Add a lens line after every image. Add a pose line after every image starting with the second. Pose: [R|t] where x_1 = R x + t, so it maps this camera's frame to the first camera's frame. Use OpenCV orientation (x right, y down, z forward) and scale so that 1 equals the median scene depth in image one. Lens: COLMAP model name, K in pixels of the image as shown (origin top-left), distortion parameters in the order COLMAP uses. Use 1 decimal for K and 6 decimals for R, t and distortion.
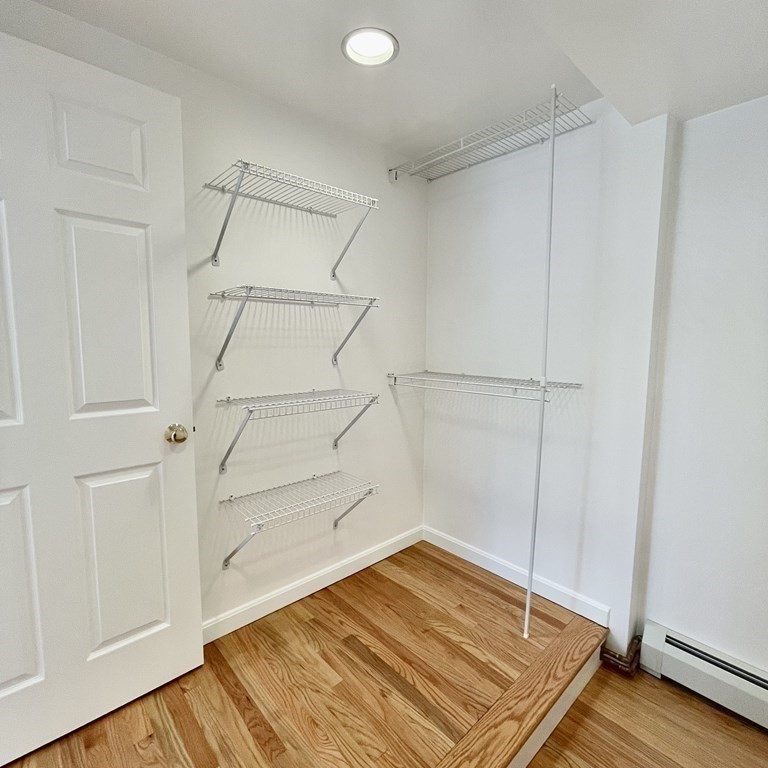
lens RADIAL K [[413.8, 0, 383.6], [0, 413.8, 381.4], [0, 0, 1]] dist [-0.014396, 0.007130]
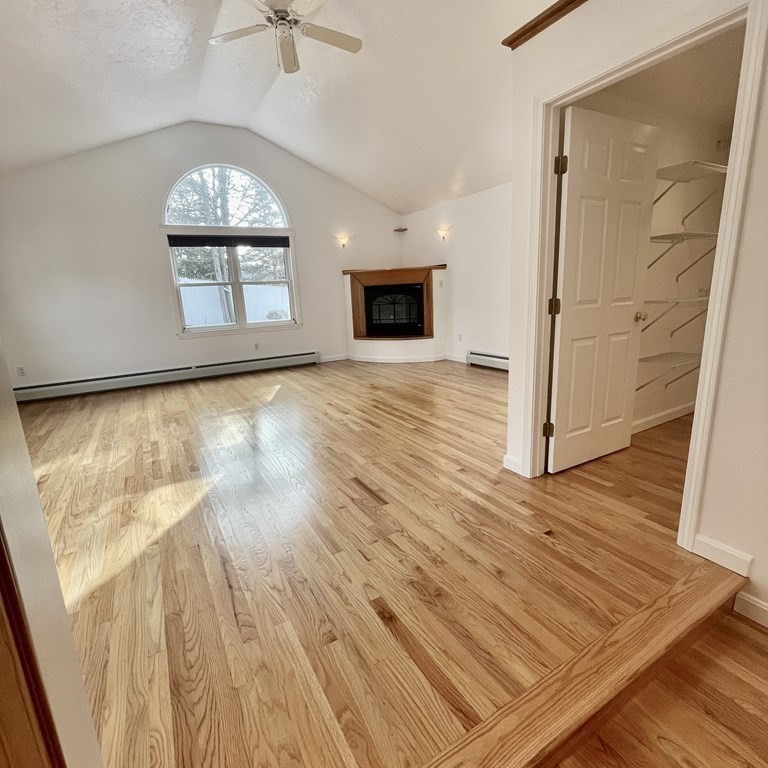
lens RADIAL K [[413.8, 0, 388.0], [0, 413.8, 383.8], [0, 0, 1]] dist [-0.014396, 0.007130]
pose [[0.974949, -0.000522, -0.222430, -0.081856], [0.028953, 0.991788, 0.124576, 0.011221], [0.220538, -0.127896, 0.966957, -0.075554]]
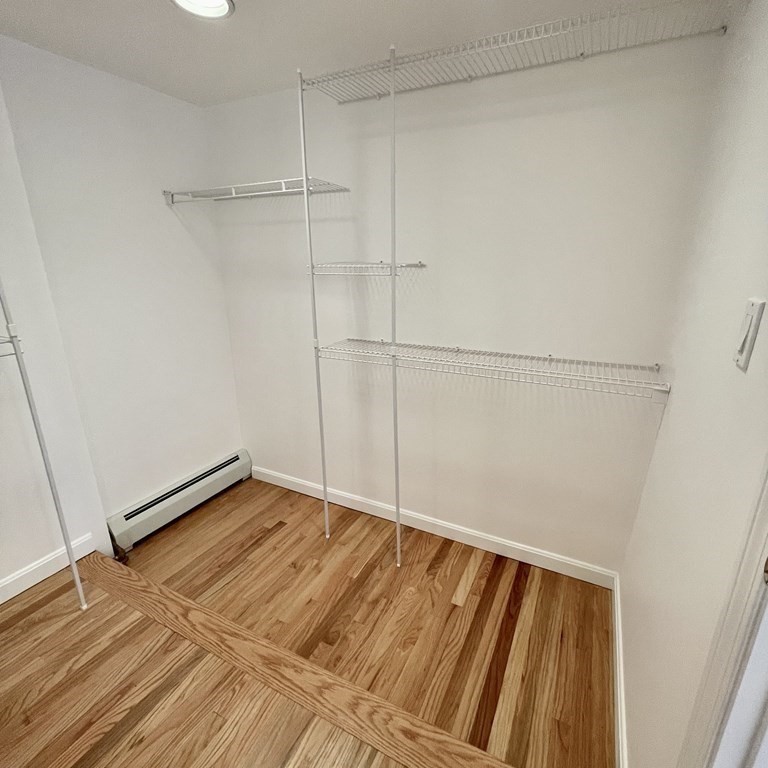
lens RADIAL K [[413.8, 0, 383.2], [0, 413.8, 384.5], [0, 0, 1]] dist [-0.014396, 0.007130]
pose [[-0.354090, -0.278693, 0.892721, -0.695961], [0.093623, 0.939207, 0.330340, -0.113892], [-0.930513, 0.200549, -0.306472, 0.669029]]
